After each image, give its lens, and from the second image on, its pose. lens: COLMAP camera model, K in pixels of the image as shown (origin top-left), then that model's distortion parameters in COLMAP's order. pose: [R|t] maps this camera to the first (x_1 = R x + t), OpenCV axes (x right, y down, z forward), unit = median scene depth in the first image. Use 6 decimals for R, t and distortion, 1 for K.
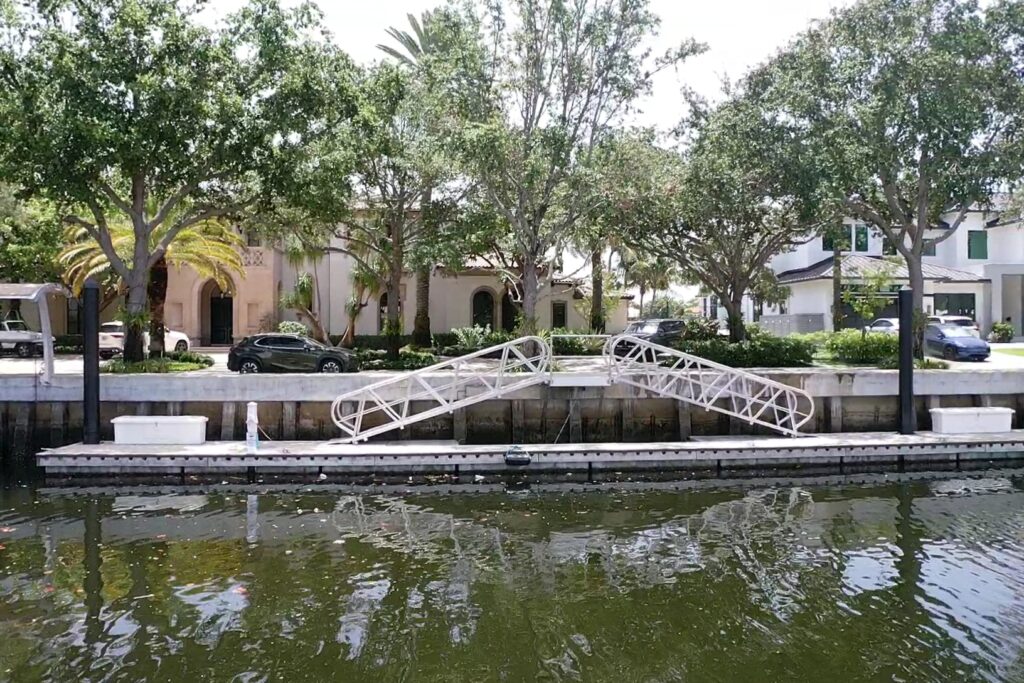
lens RADIAL K [[821.2, 0, 509.7], [0, 821.2, 323.1], [0, 0, 1]] dist [-0.068128, 0.019933]
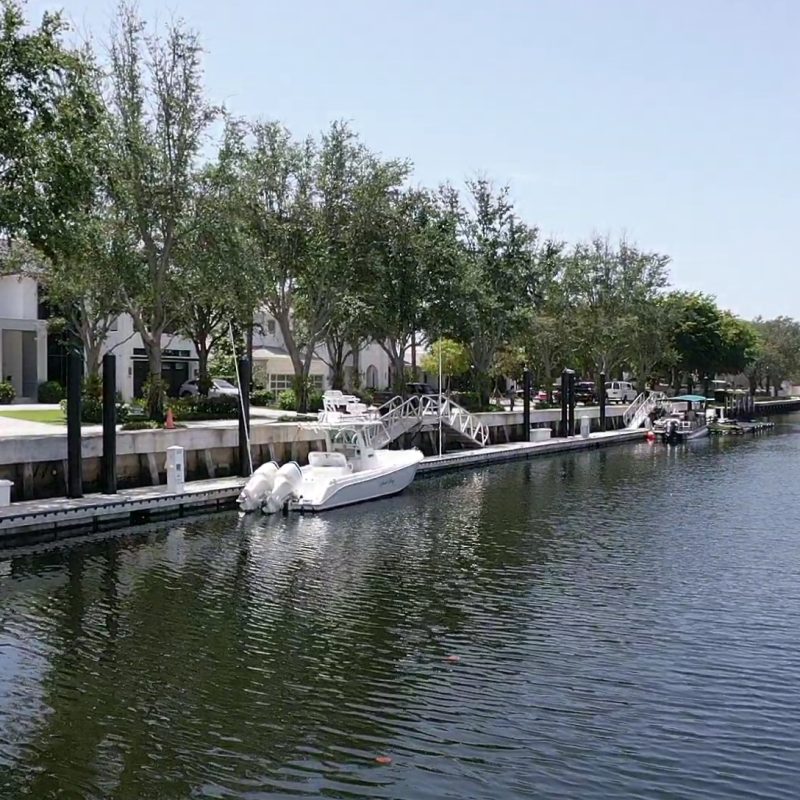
lens RADIAL K [[938.3, 0, 400.0], [0, 938.3, 400.0], [0, 0, 1]] dist [-0.048058, -0.007618]
pose [[0.615700, -0.015780, 0.787823, -1.400540], [0.004006, 0.999849, 0.016897, -0.007700], [-0.787970, -0.007247, 0.615670, -0.170669]]
